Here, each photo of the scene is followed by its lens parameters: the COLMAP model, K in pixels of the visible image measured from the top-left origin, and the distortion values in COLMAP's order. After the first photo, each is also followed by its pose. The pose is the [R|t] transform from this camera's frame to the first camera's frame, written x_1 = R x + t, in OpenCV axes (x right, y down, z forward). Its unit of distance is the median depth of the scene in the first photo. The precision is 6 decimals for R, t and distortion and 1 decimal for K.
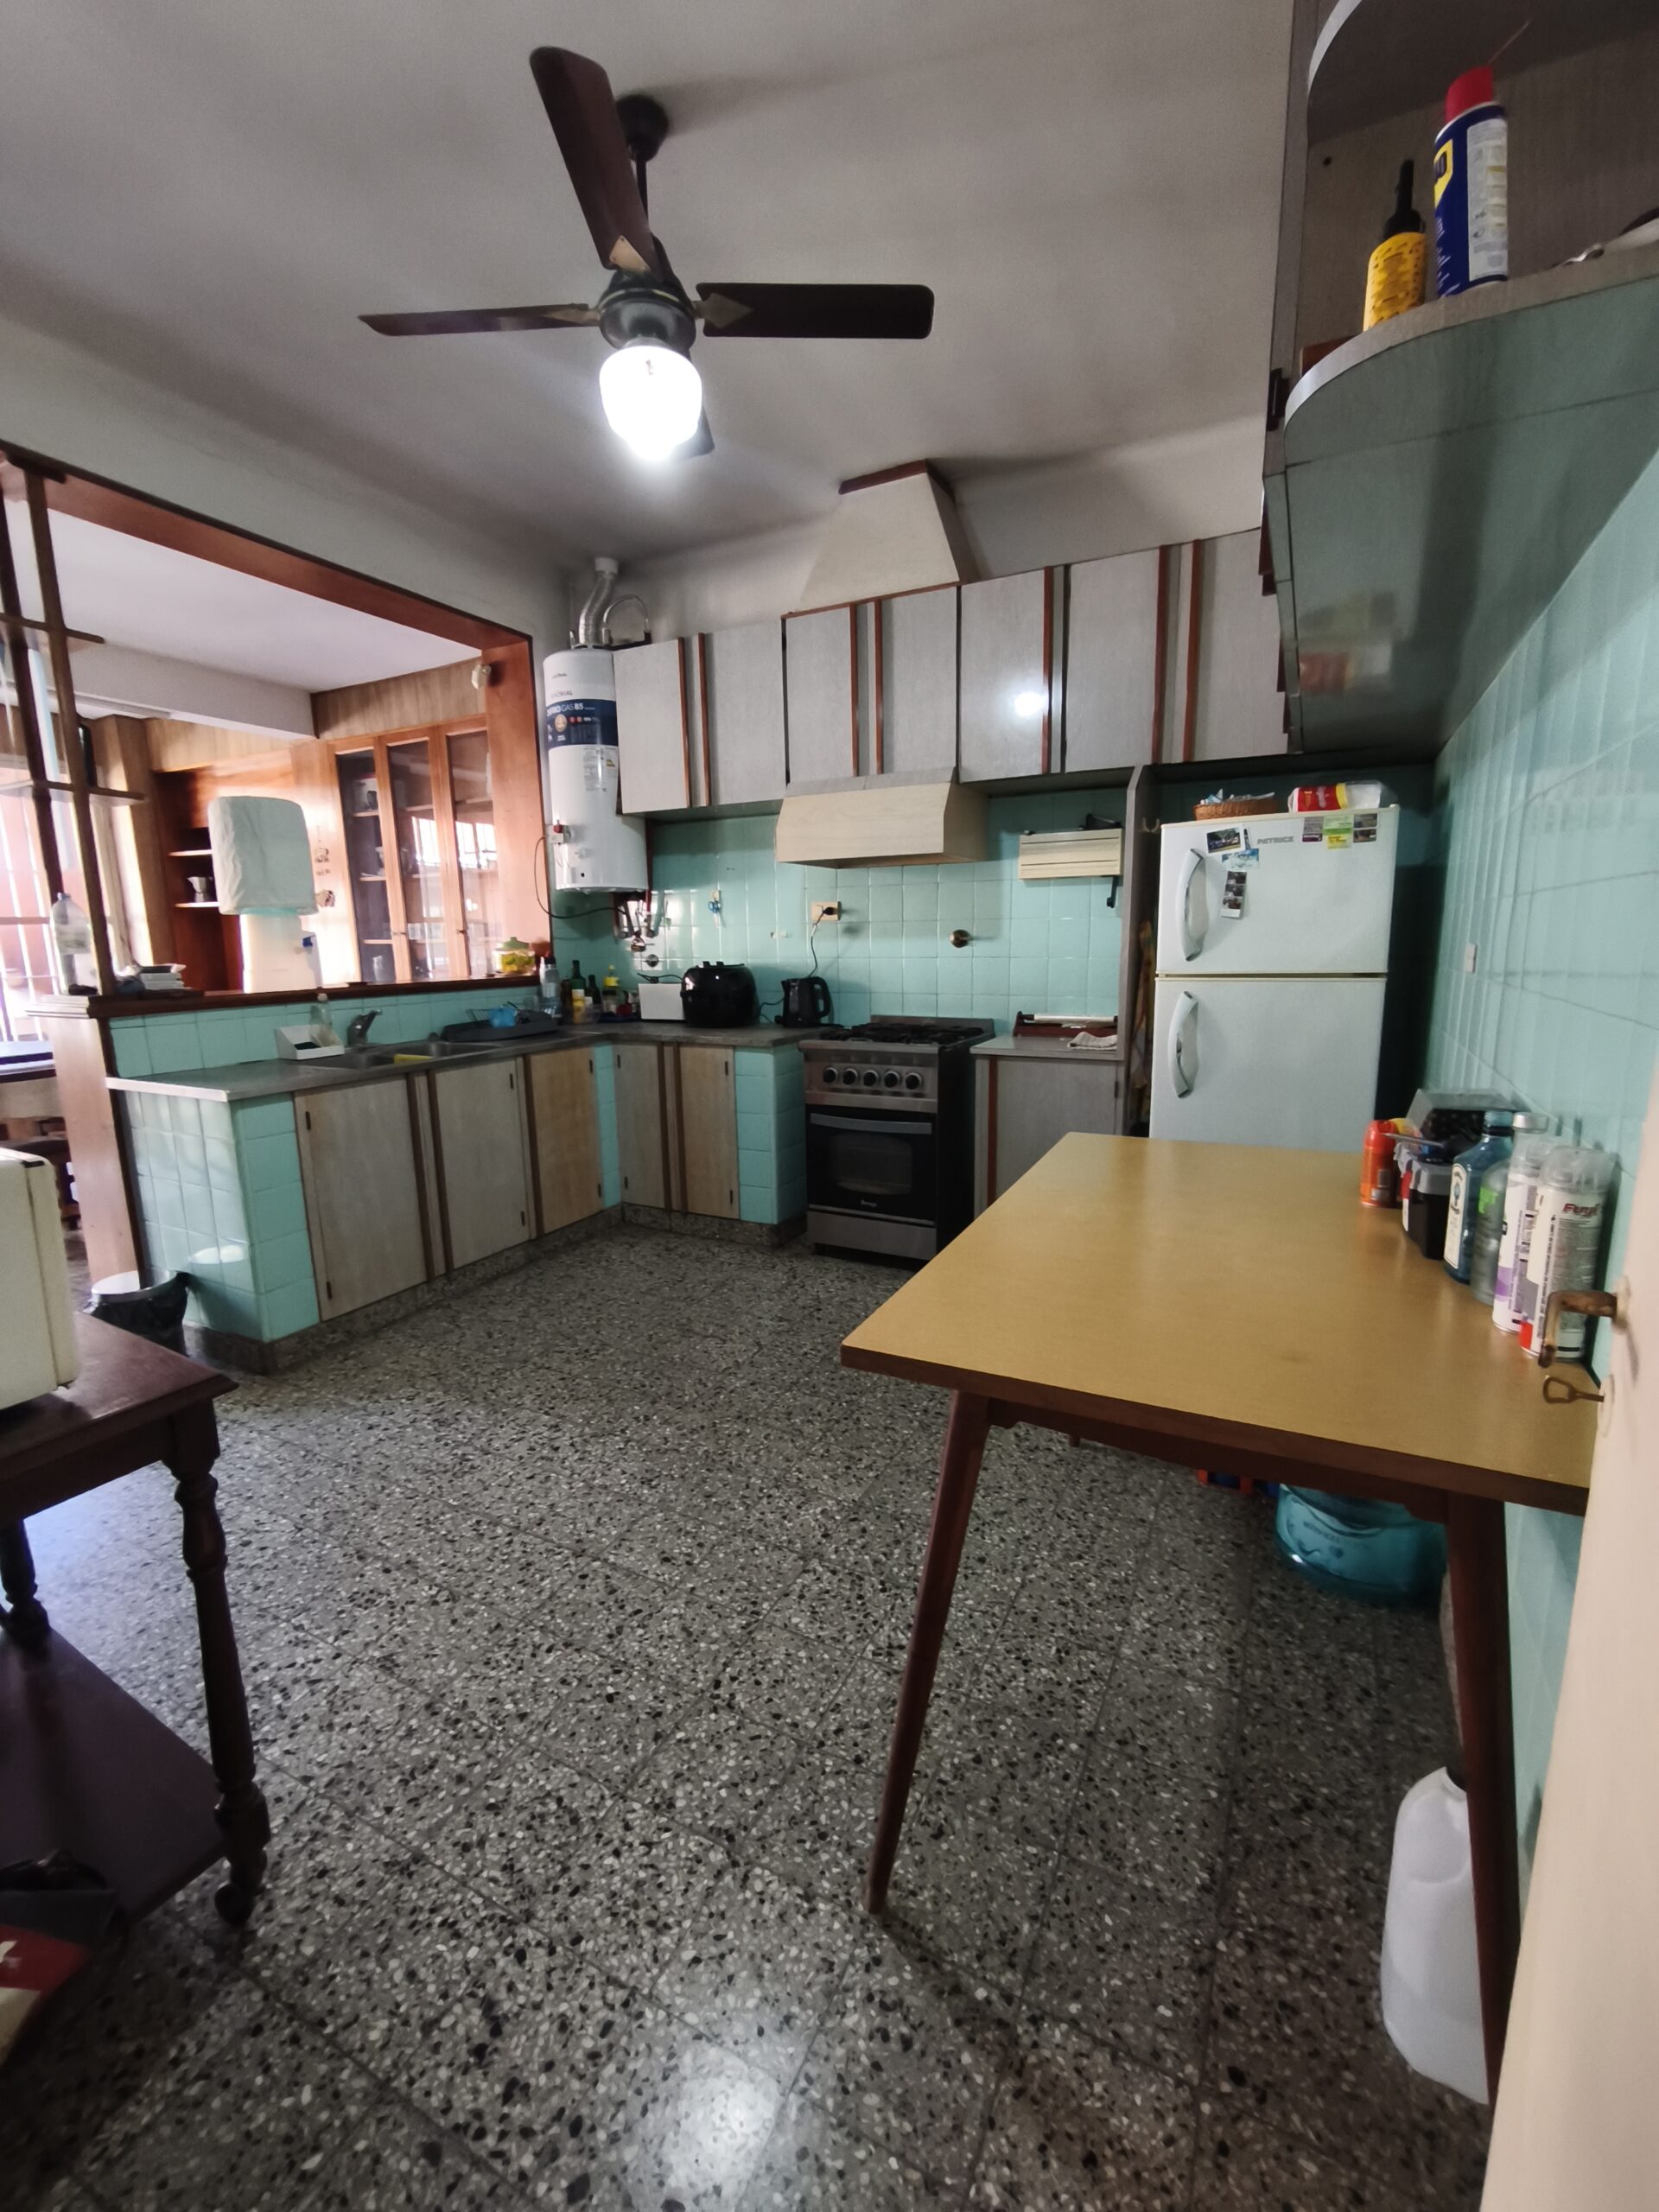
lens RADIAL K [[932.6, 0, 827.5], [0, 932.6, 1107.1], [0, 0, 1]] dist [-0.008293, 0.001310]
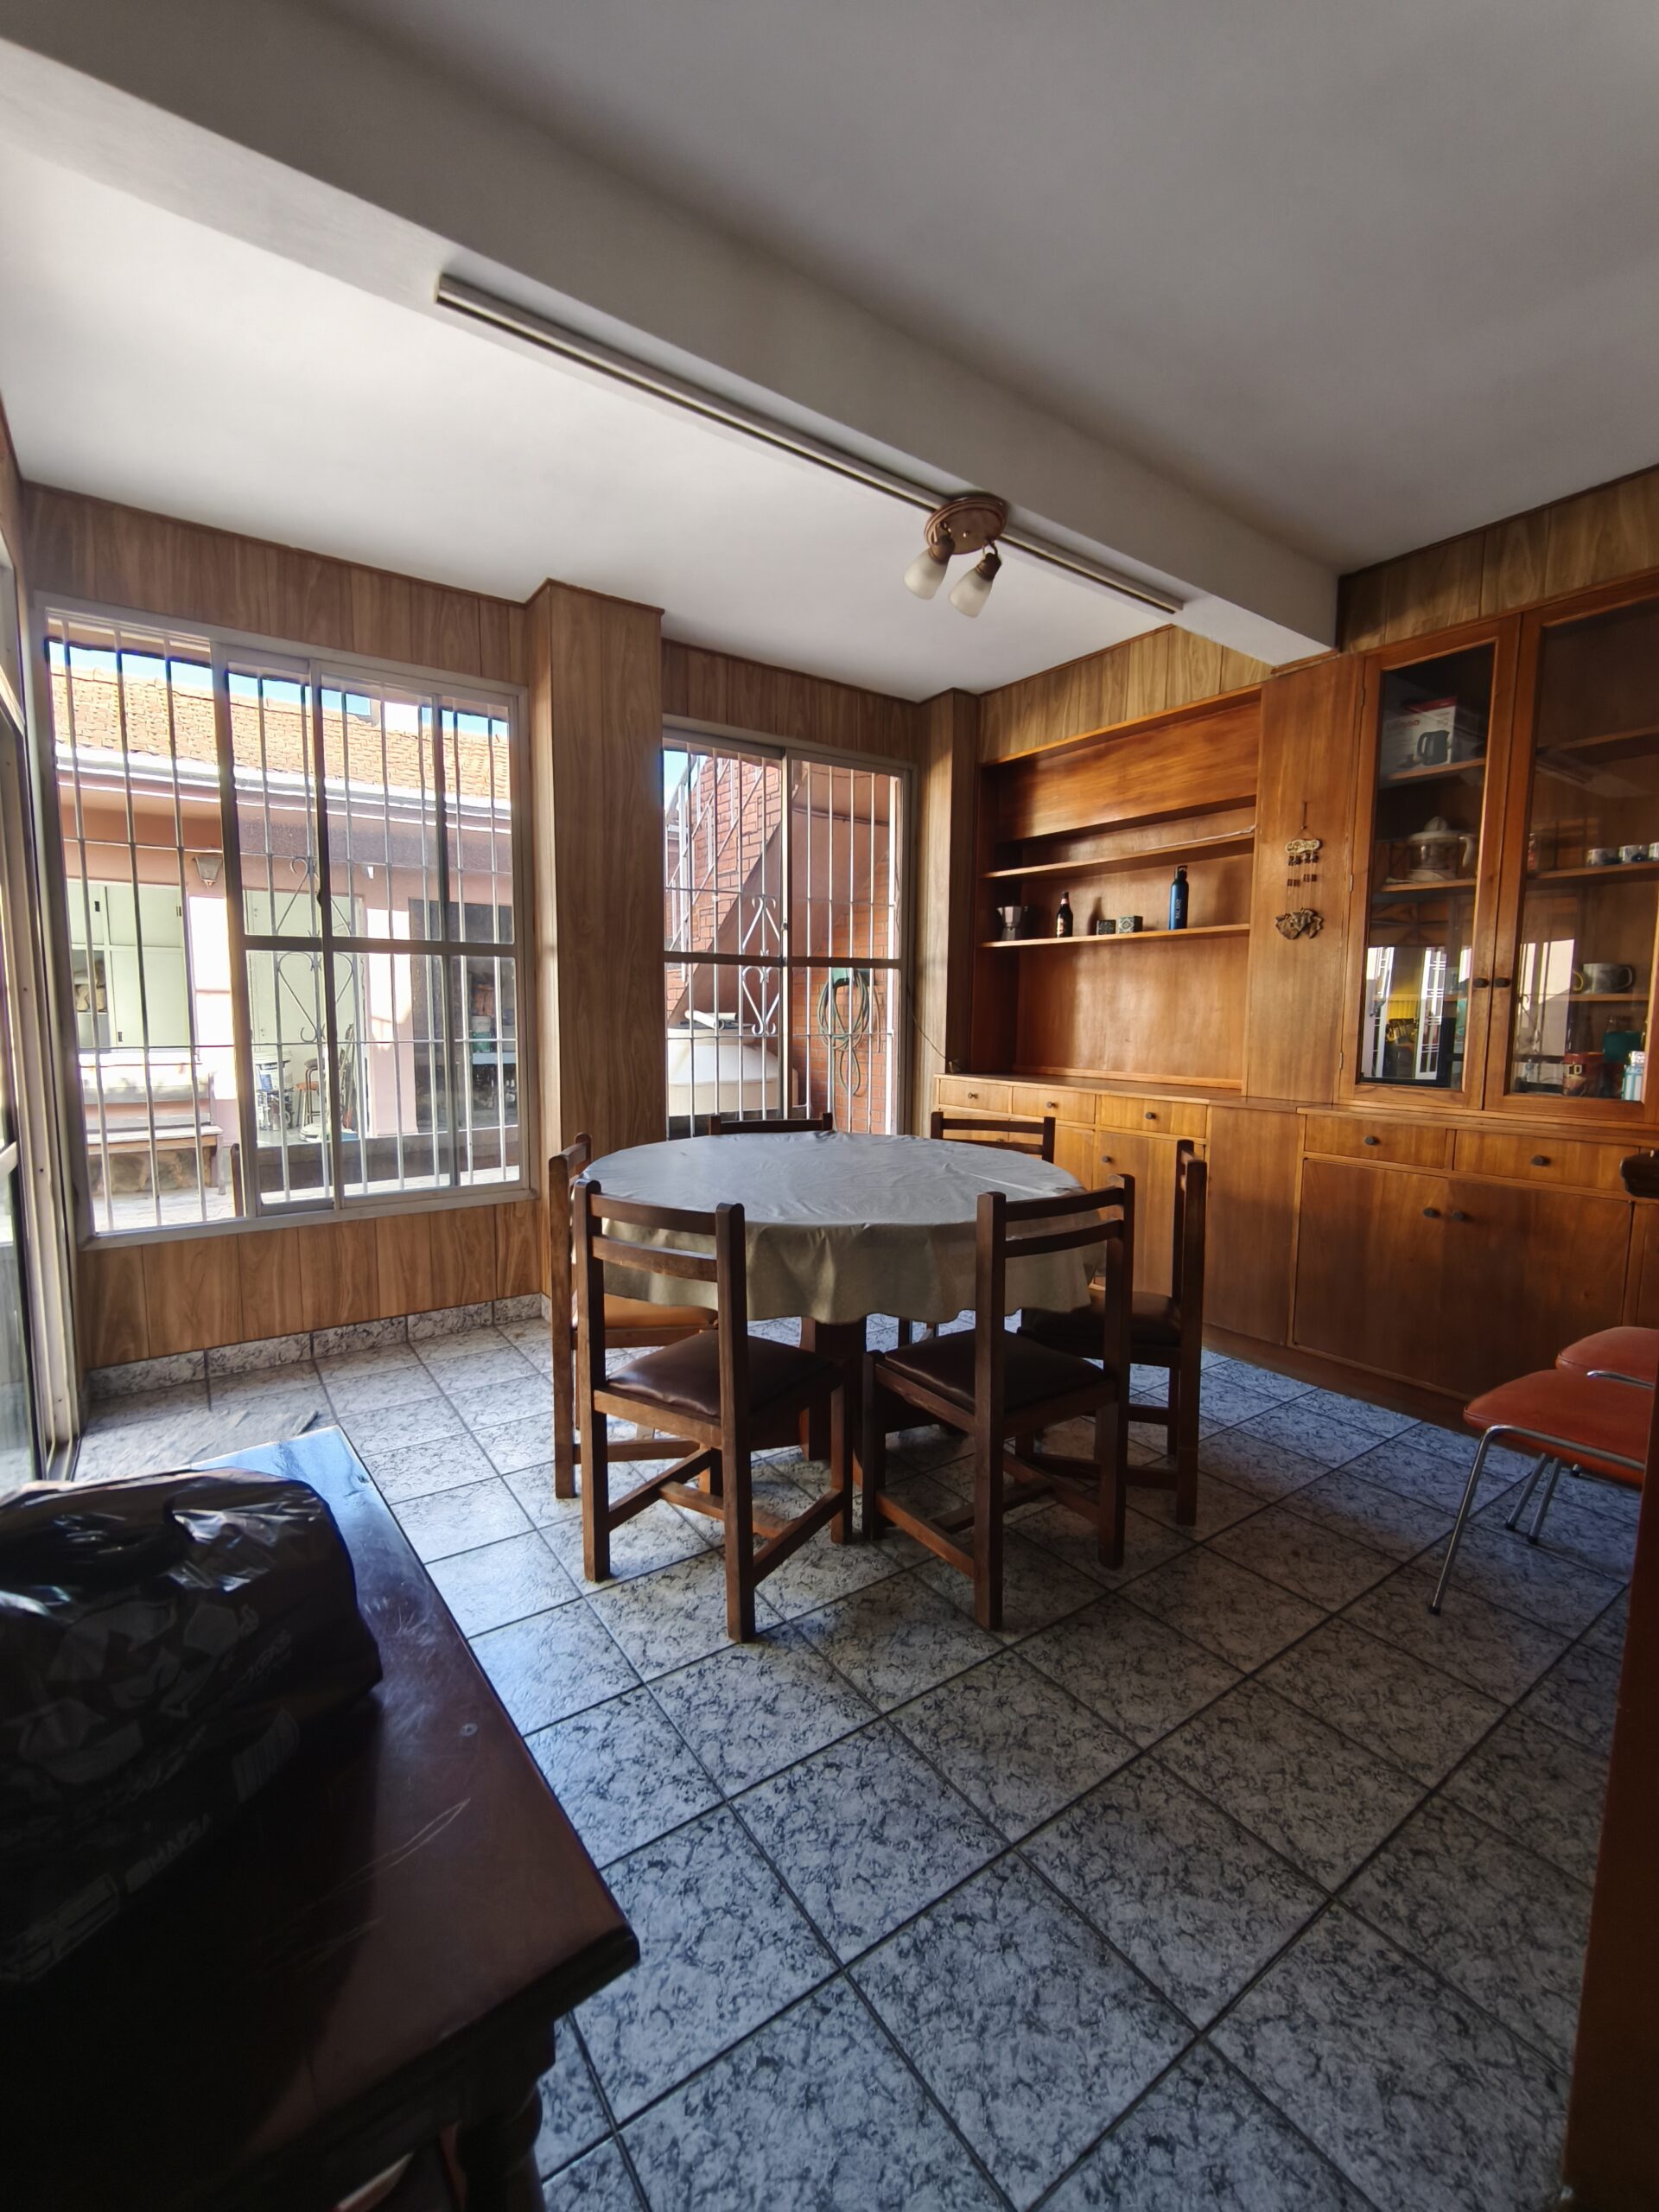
lens RADIAL K [[932.6, 0, 819.4], [0, 932.6, 1100.4], [0, 0, 1]] dist [-0.008293, 0.001310]
pose [[0.883221, 0.070693, -0.463598, -0.463271], [-0.108523, 0.992549, -0.055400, -0.041834], [0.456228, 0.099242, 0.884312, 0.305636]]
